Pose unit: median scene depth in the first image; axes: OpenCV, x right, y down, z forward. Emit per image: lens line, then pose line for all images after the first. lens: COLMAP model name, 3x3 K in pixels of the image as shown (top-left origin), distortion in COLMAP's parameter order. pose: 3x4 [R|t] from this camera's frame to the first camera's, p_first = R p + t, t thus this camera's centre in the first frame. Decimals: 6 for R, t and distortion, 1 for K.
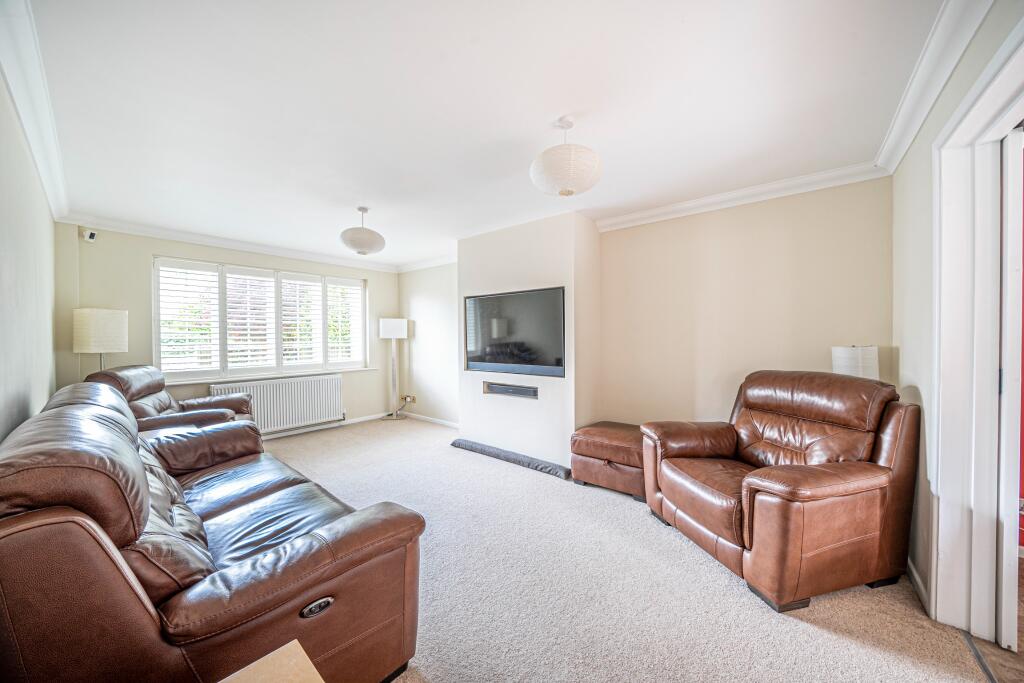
lens RADIAL K [[359.9, 0, 510.7], [0, 359.9, 337.4], [0, 0, 1]] dist [-0.010992, 0.000152]
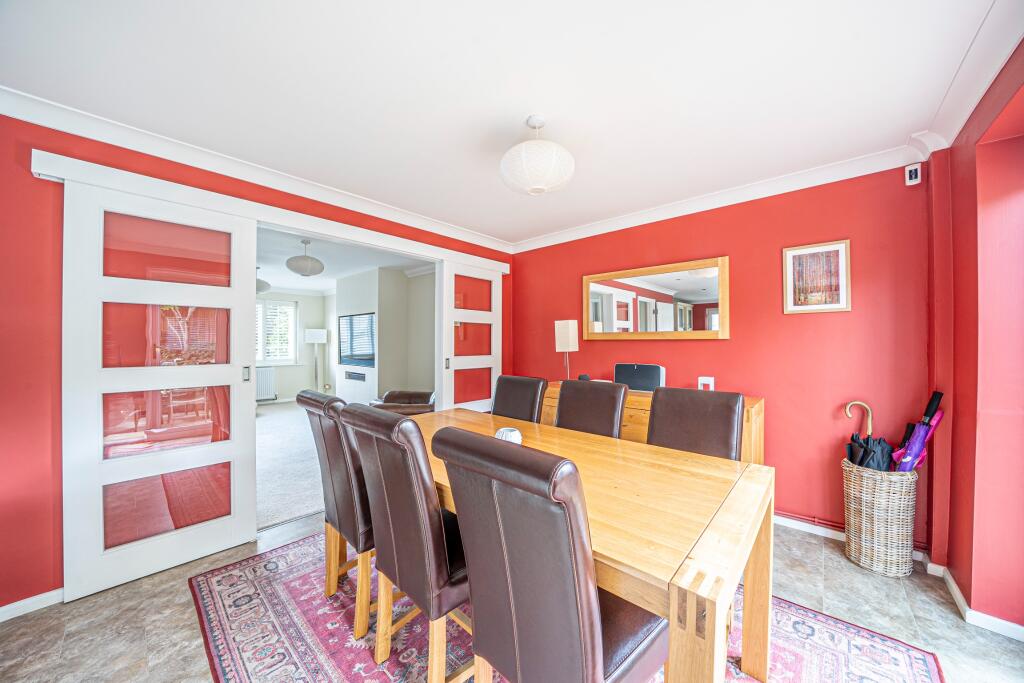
lens RADIAL K [[359.9, 0, 517.6], [0, 359.9, 336.6], [0, 0, 1]] dist [-0.010992, 0.000152]
pose [[0.998841, 0.004606, -0.047917, 0.532851], [-0.005303, 0.999882, -0.014439, -0.006359], [0.047845, 0.014677, 0.998747, -0.371372]]
